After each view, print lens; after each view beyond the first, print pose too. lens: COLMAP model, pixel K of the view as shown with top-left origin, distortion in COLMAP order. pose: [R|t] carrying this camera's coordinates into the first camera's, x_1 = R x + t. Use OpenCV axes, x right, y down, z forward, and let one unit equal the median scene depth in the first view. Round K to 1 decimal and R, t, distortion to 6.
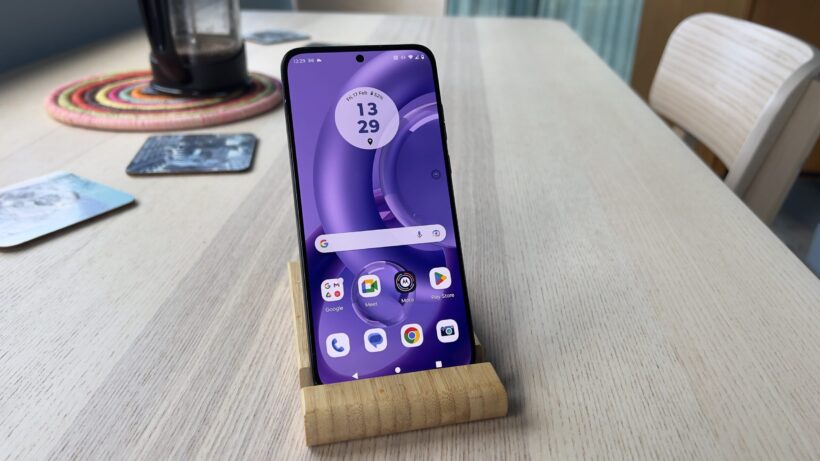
lens RADIAL K [[613.7, 0, 395.3], [0, 613.7, 230.7], [0, 0, 1]] dist [0.028224, -0.008669]
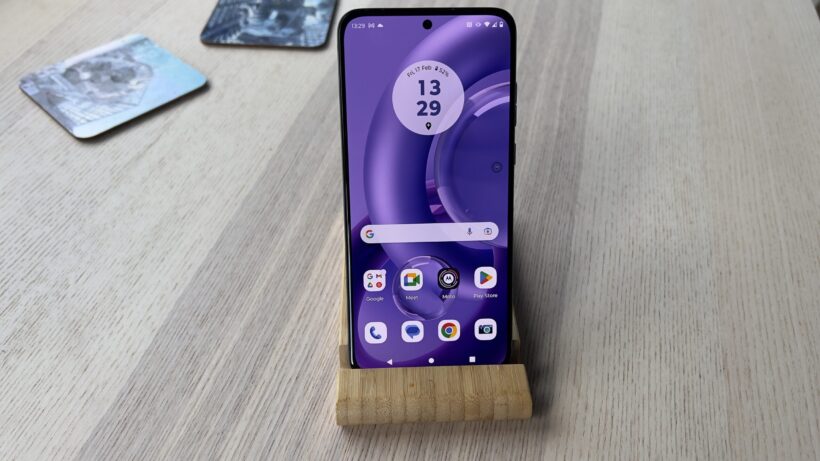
lens RADIAL K [[614.6, 0, 410.0], [0, 614.6, 230.5], [0, 0, 1]] dist [0.044934, -0.044955]
pose [[0.986349, 0.124482, -0.107795, 0.049642], [-0.082150, 0.939324, 0.333049, -0.301031], [0.142713, -0.319647, 0.936728, 0.088585]]
